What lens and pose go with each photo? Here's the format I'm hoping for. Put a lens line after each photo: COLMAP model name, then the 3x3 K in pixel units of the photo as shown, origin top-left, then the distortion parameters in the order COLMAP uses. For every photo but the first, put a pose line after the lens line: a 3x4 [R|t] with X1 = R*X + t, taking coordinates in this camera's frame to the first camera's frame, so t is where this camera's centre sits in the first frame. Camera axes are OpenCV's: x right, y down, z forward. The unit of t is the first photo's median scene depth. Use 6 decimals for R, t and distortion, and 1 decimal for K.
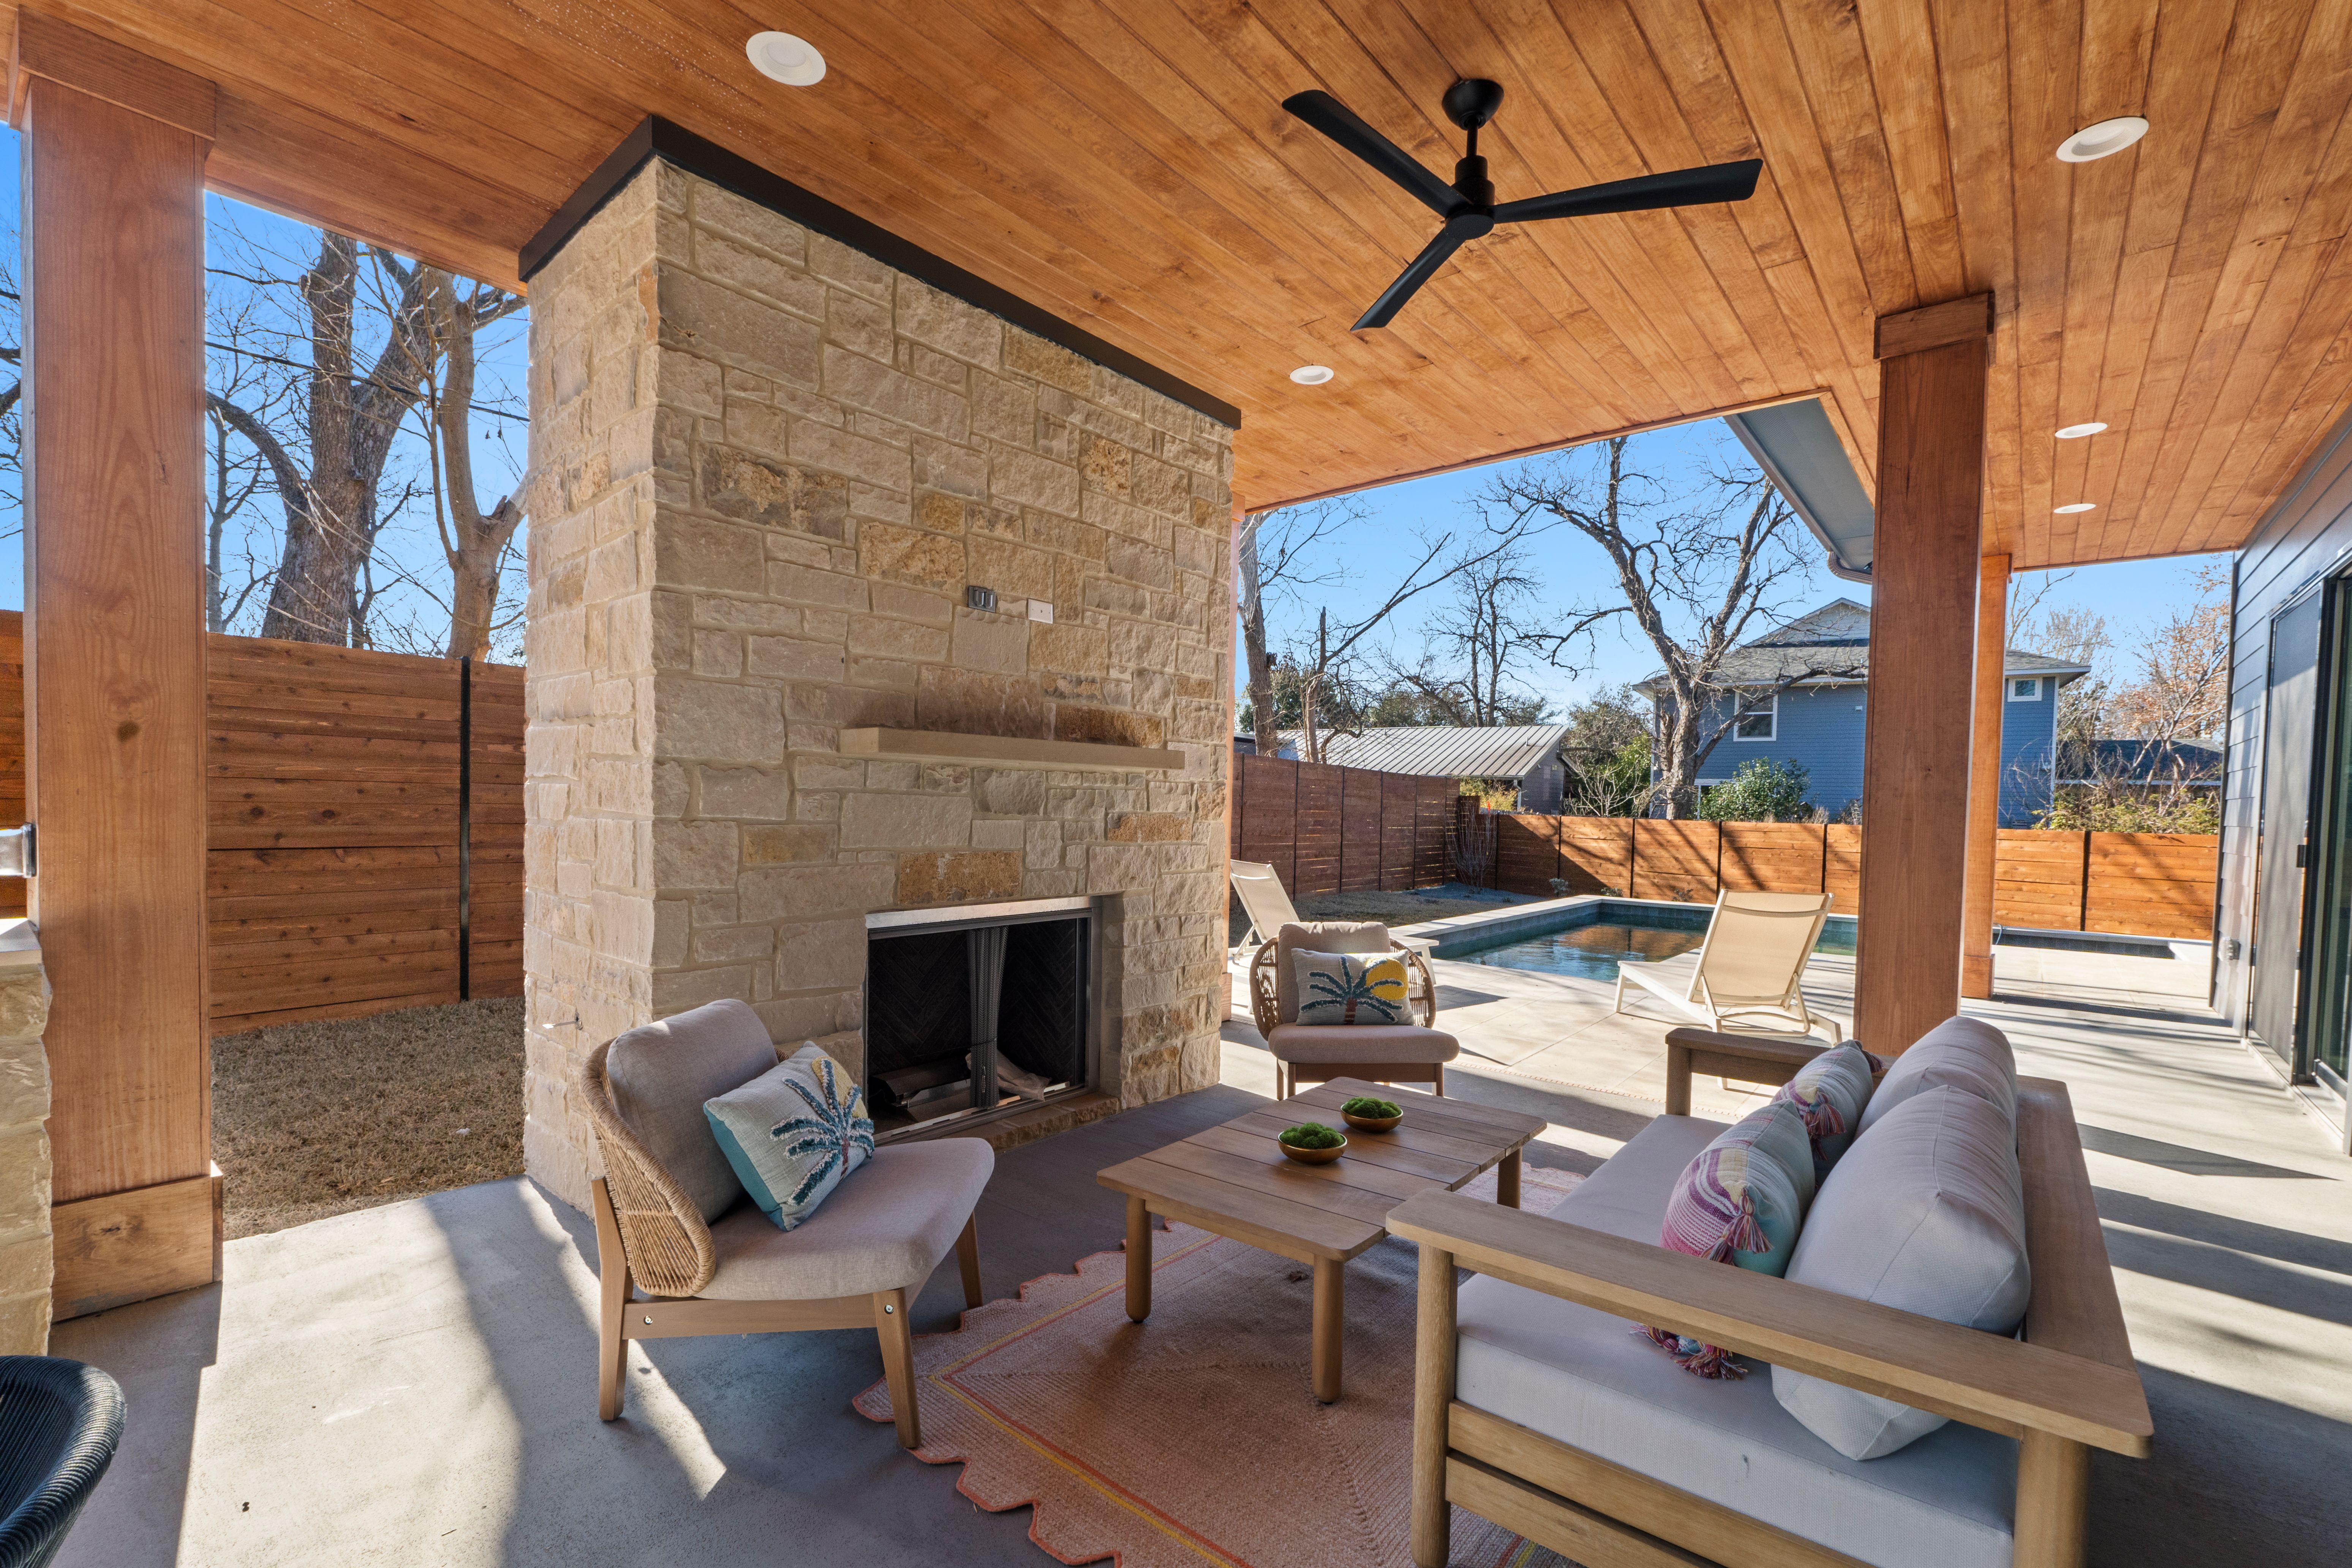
lens RADIAL K [[1026.4, 0, 1175.0], [0, 1026.4, 826.1], [0, 0, 1]] dist [-0.003742, -0.000054]
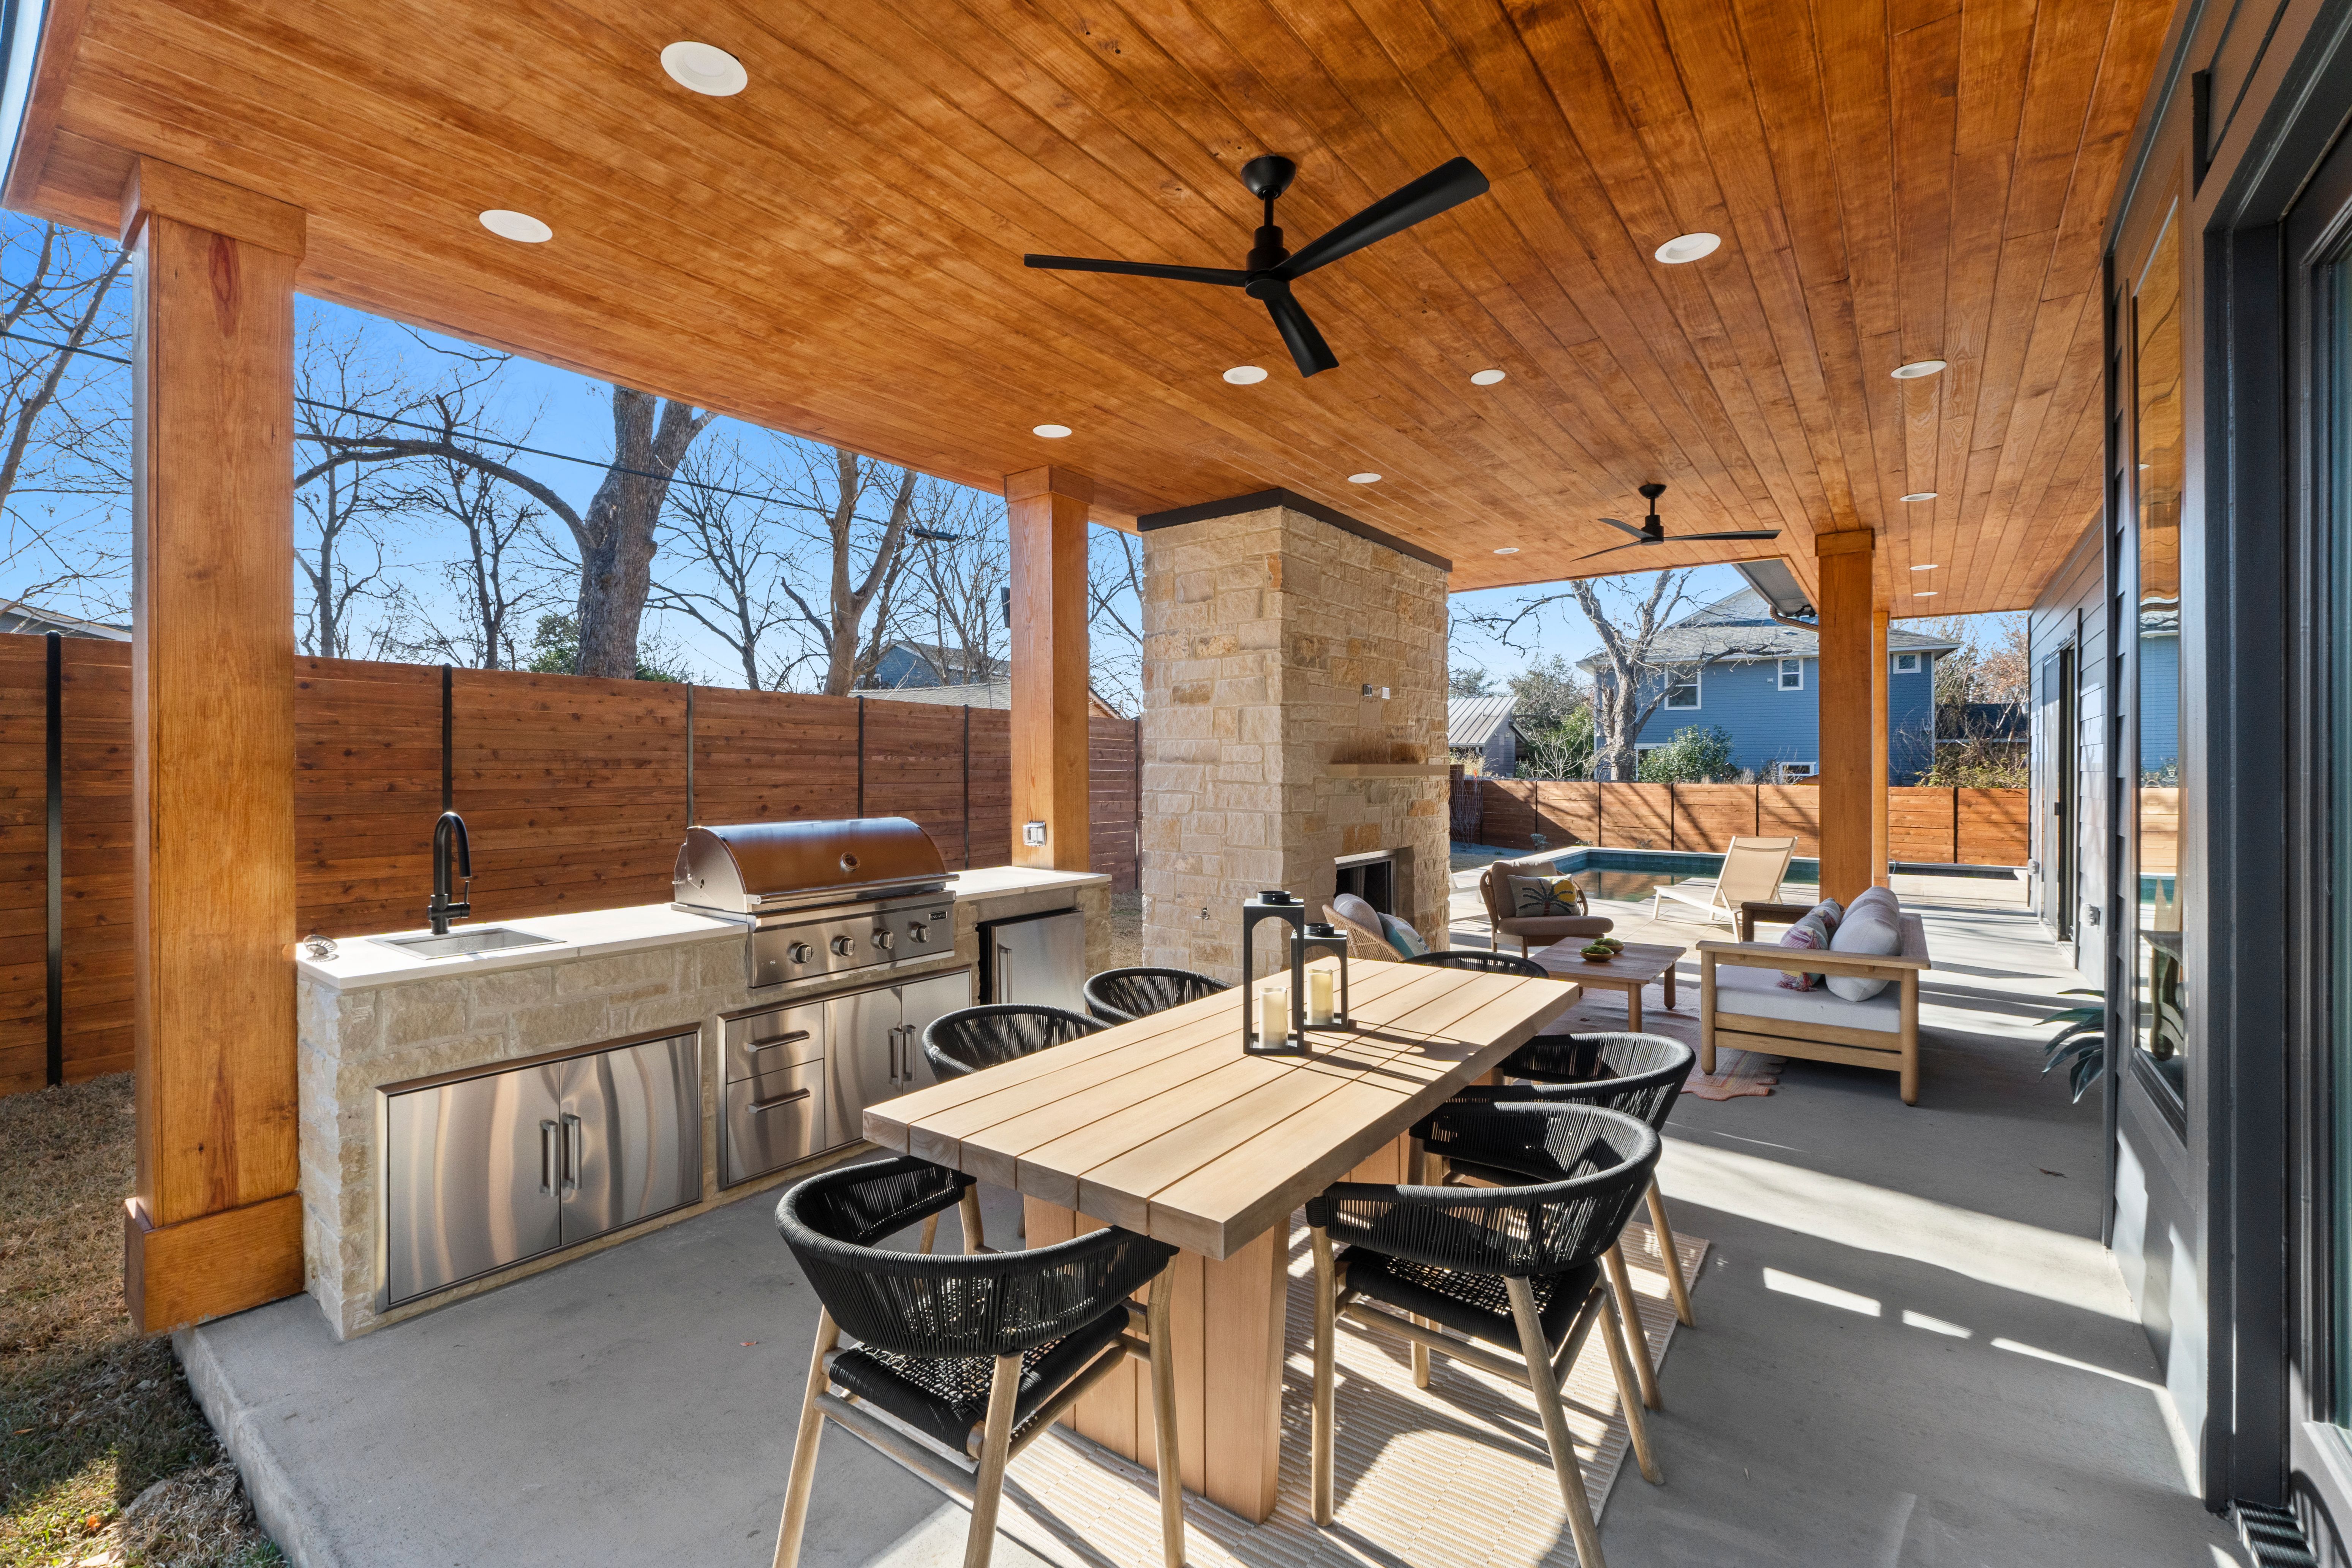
lens RADIAL K [[1000.5, 0, 1171.9], [0, 1000.5, 755.9], [0, 0, 1]] dist [-0.005719, -0.000436]
pose [[0.998387, -0.019326, 0.053381, -0.117893], [0.021235, 0.999147, -0.035426, -0.007740], [-0.052651, 0.036502, 0.997946, -0.147976]]
